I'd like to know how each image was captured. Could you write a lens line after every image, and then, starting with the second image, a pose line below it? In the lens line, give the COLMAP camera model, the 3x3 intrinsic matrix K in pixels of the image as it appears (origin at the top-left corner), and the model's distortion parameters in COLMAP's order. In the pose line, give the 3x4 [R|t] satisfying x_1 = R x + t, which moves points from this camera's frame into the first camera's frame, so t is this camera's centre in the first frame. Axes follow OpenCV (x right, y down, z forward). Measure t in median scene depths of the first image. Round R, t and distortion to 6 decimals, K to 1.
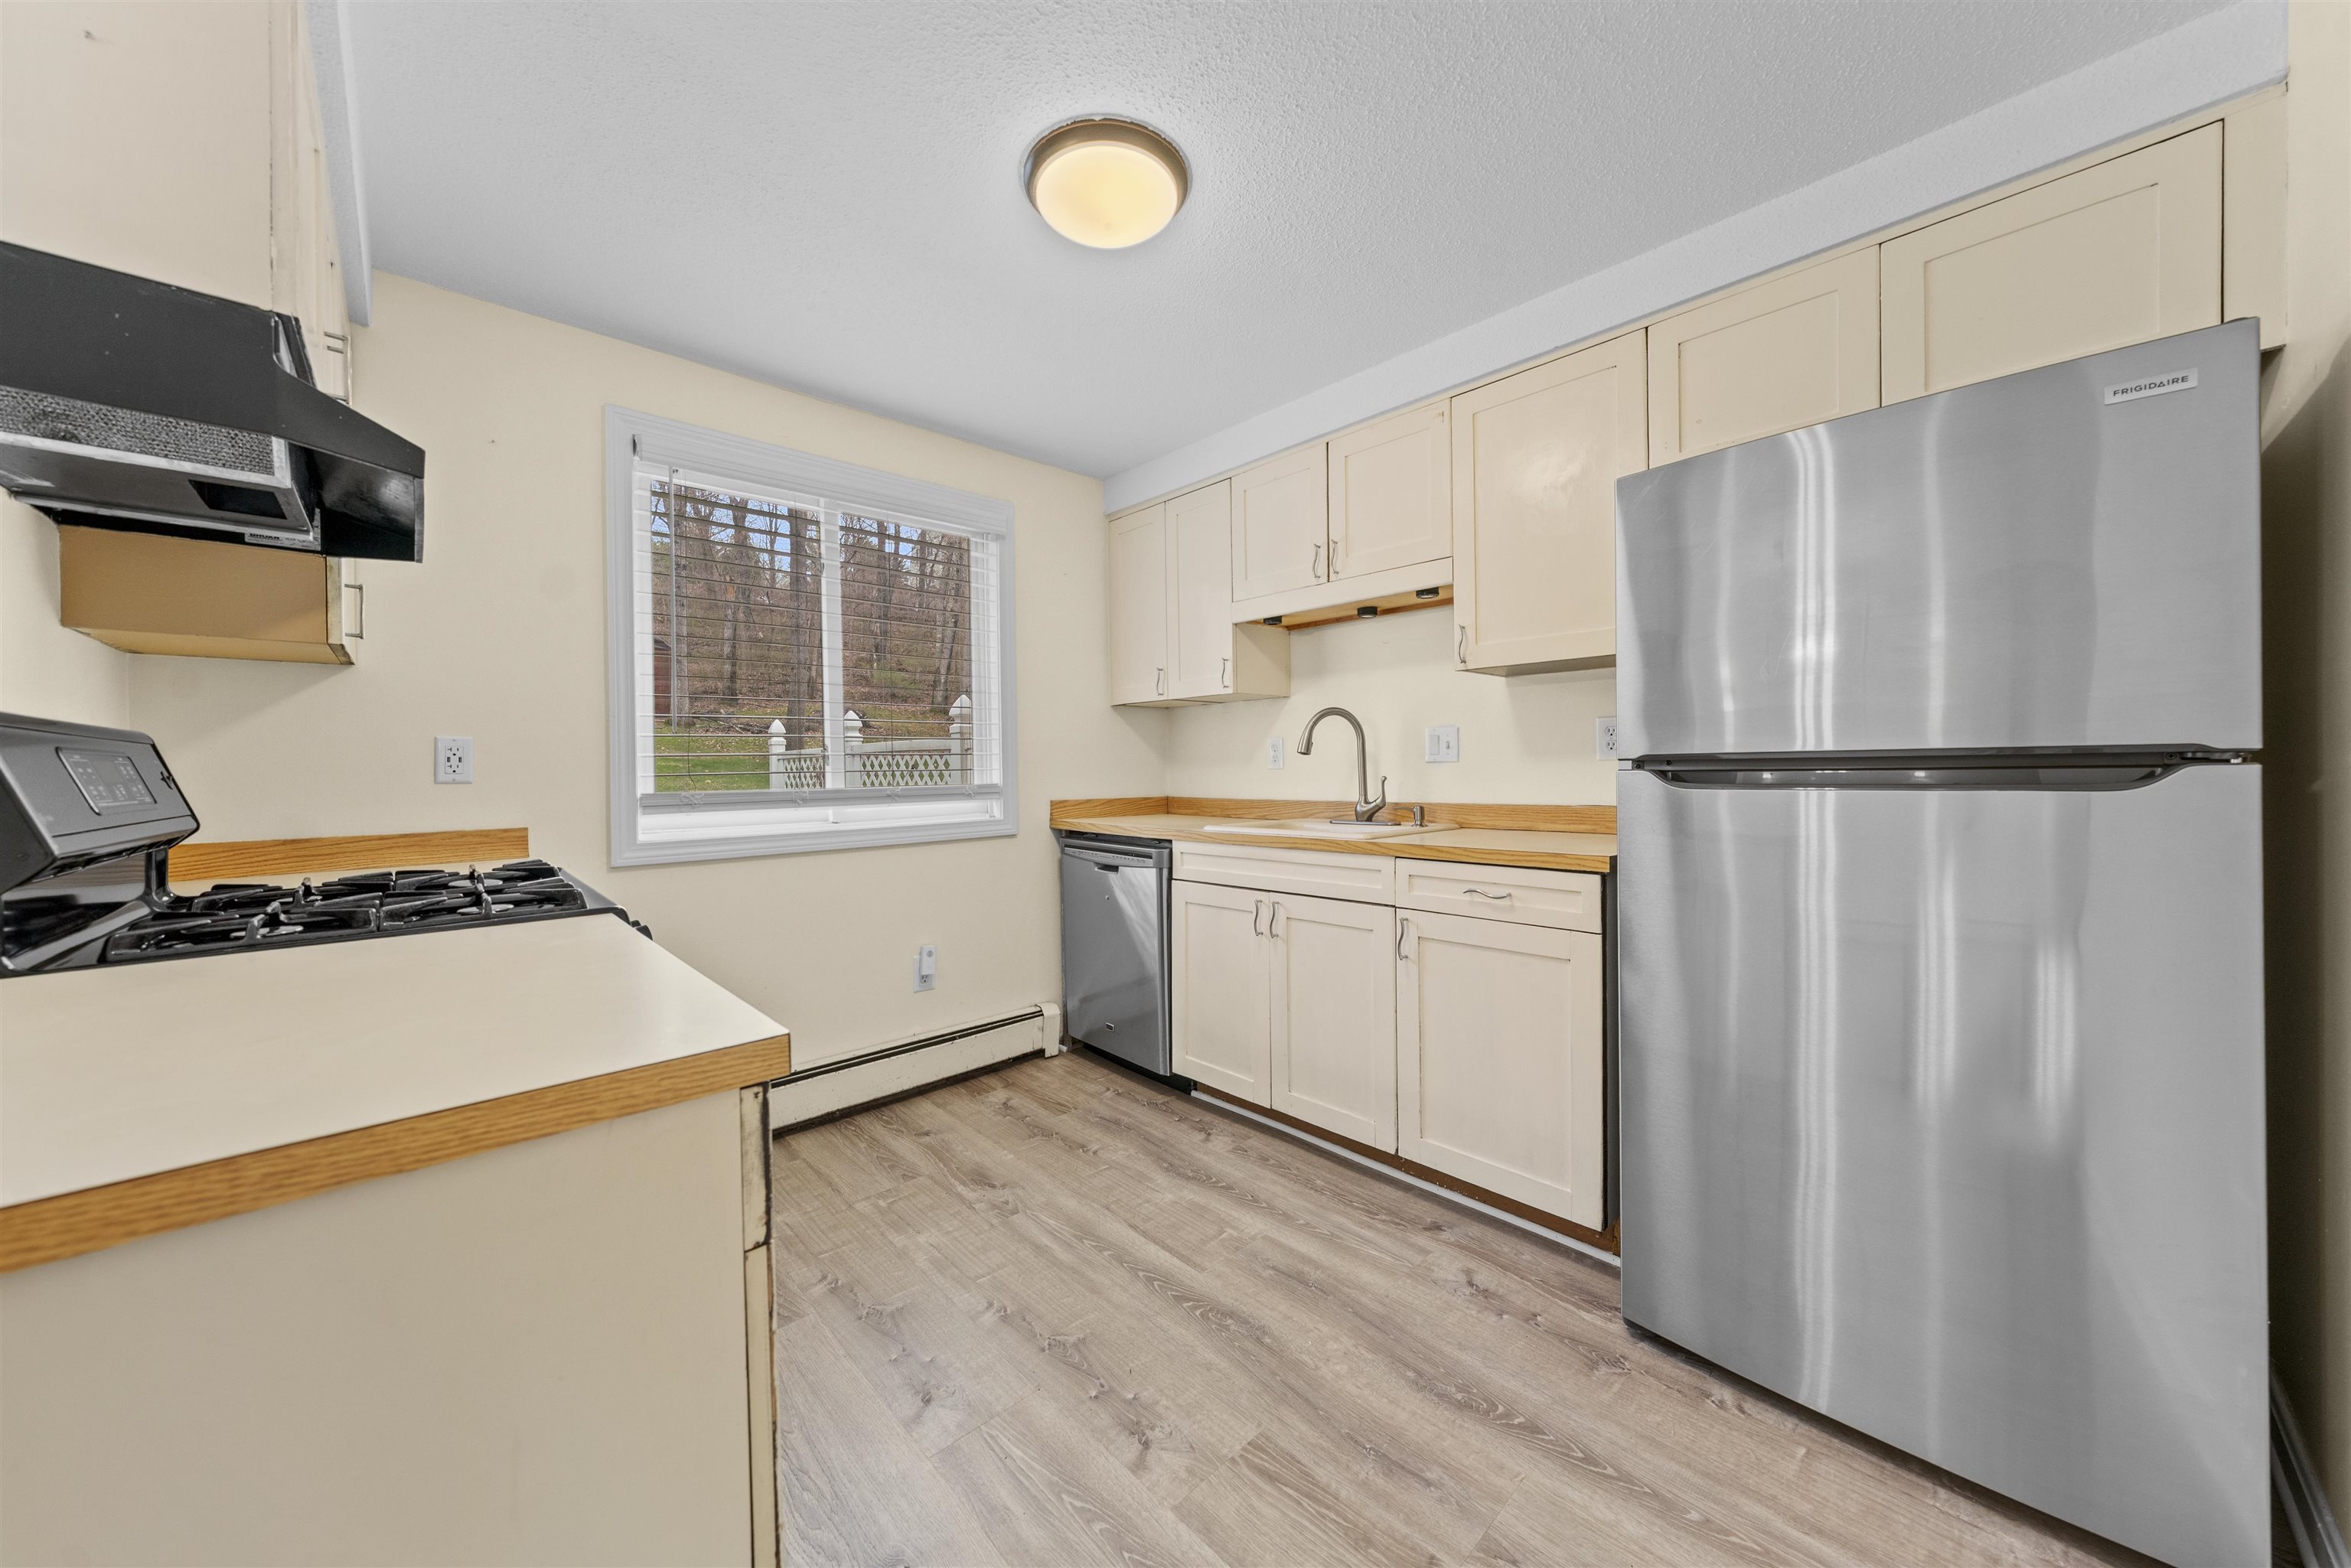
lens RADIAL K [[817.5, 0, 1175.5], [0, 817.5, 784.0], [0, 0, 1]] dist [0.000316, 0.000044]
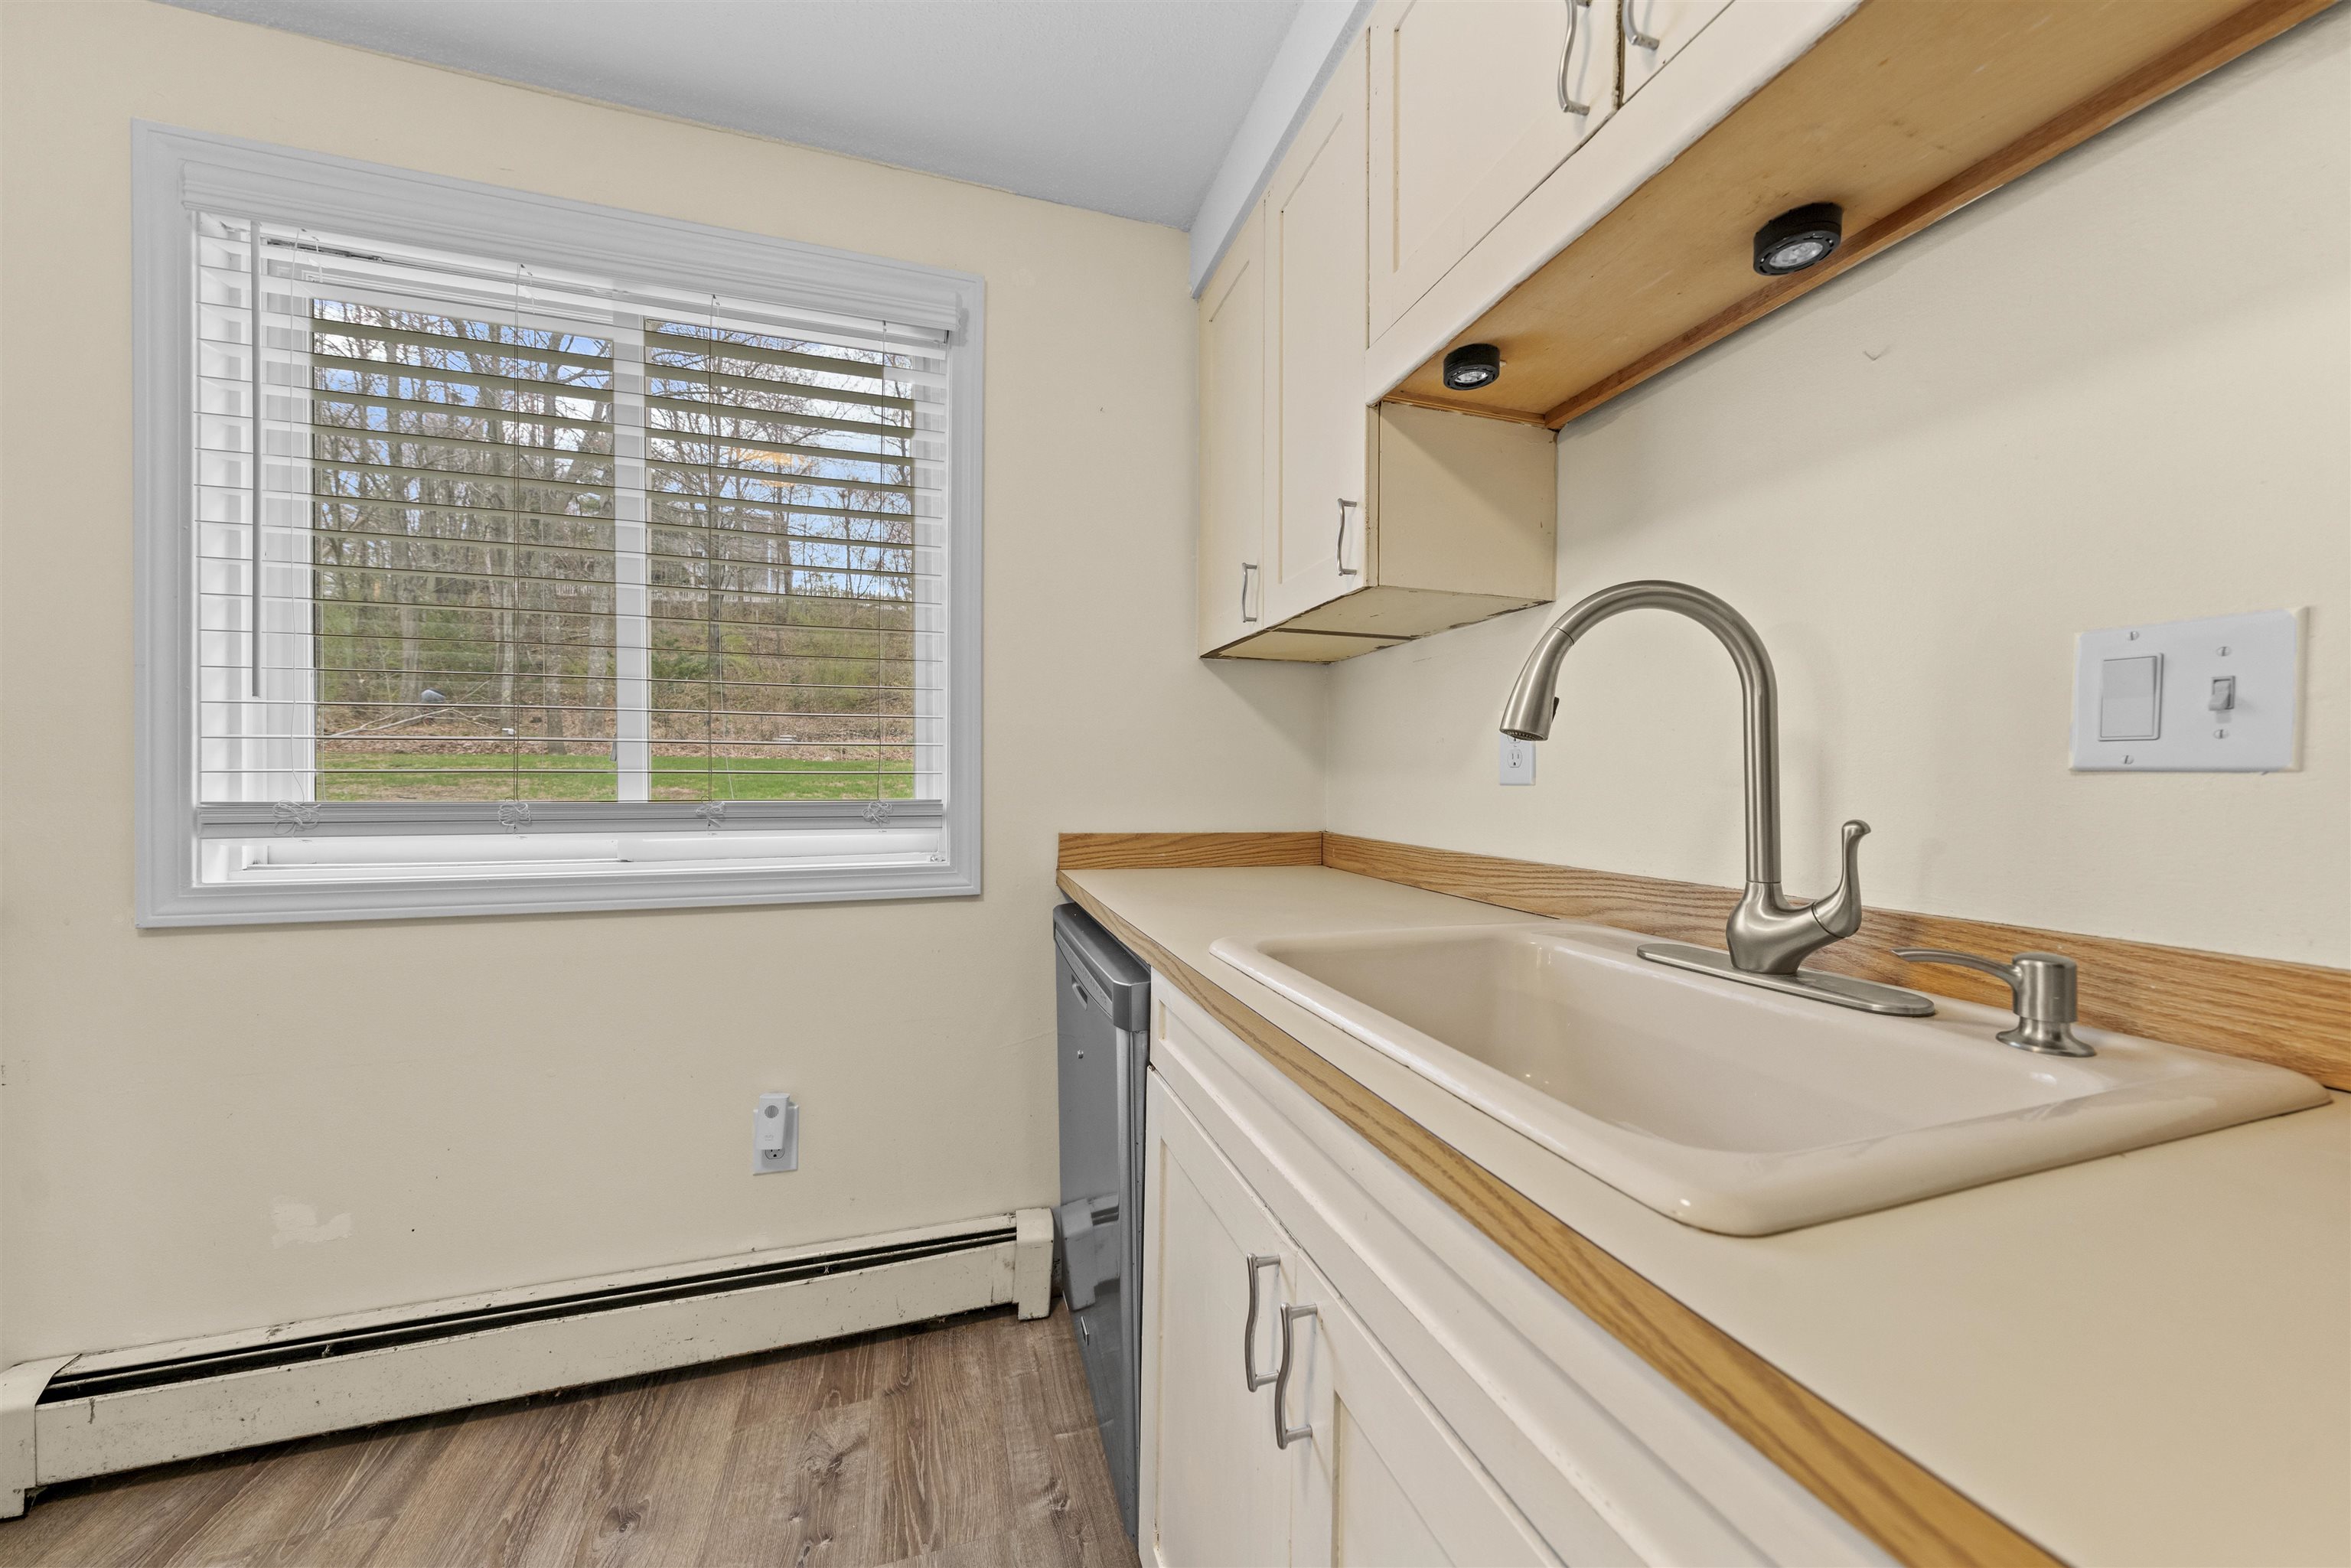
lens RADIAL K [[795.4, 0, 1166.1], [0, 795.4, 792.0], [0, 0, 1]] dist [0.000086, -0.000032]
pose [[0.897548, 0.026968, -0.440092, 0.158348], [-0.027598, 0.999607, 0.004967, -0.013481], [0.440053, 0.007687, 0.897939, 0.633673]]
